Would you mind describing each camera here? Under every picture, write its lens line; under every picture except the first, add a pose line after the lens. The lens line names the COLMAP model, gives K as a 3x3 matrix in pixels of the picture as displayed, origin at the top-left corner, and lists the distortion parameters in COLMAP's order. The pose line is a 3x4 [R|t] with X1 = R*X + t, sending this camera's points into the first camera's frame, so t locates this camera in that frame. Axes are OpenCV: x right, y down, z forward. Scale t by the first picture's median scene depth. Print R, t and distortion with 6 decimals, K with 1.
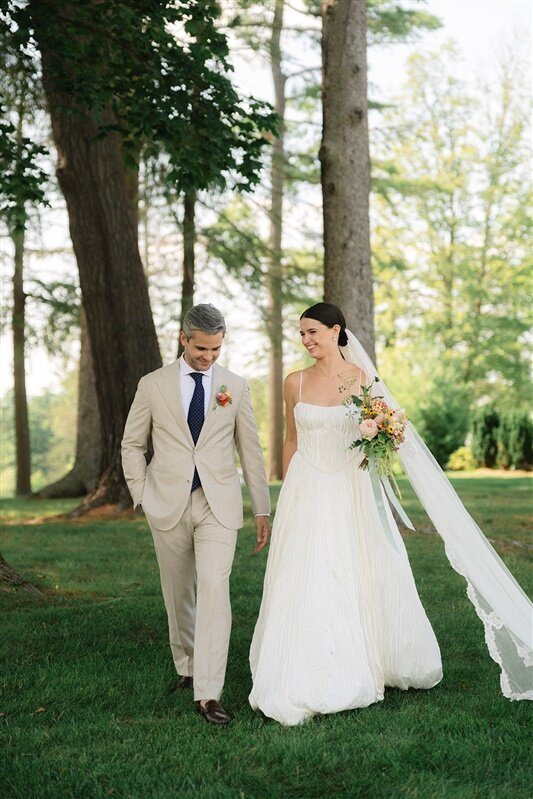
lens RADIAL K [[1343.8, 0, 268.7], [0, 1343.8, 382.2], [0, 0, 1]] dist [0.443511, -1.967462]
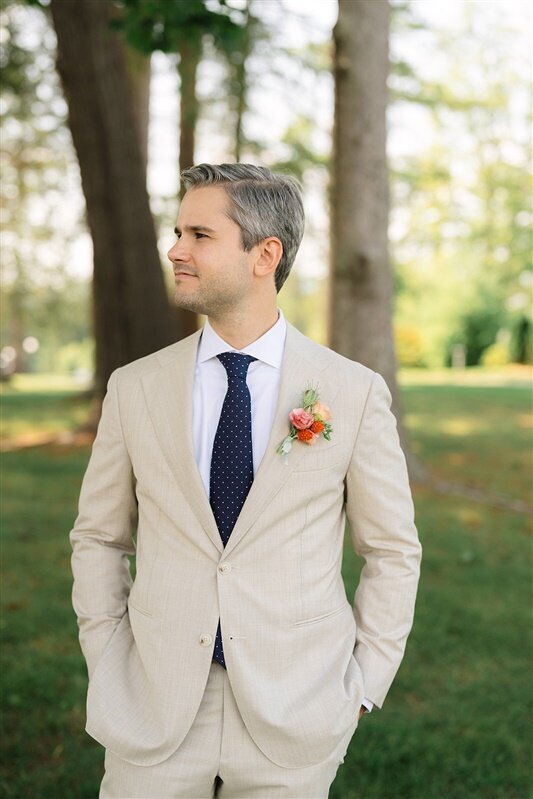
lens RADIAL K [[1106.4, 0, 266.5], [0, 1106.4, 399.5], [0, 0, 1]] dist [0.019802, -0.031334]
pose [[0.997672, 0.024383, -0.063694, 0.039676], [-0.017218, 0.993703, 0.110715, -0.014604], [0.065992, -0.109361, 0.991809, 0.250595]]
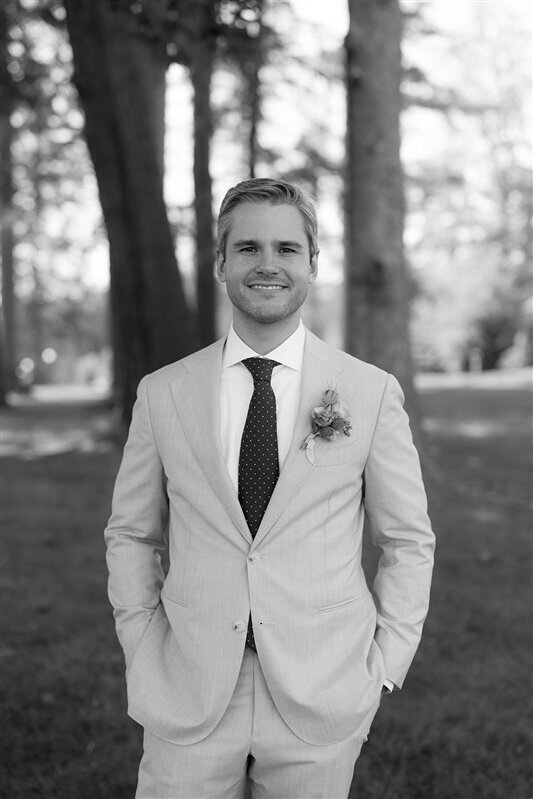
lens RADIAL K [[1106.4, 0, 266.5], [0, 1106.4, 399.5], [0, 0, 1]] dist [0.019802, -0.031334]
pose [[0.996785, 0.007735, -0.079753, 0.039625], [0.000647, 0.994520, 0.104549, -0.014945], [0.080125, -0.104264, 0.991317, 0.241946]]
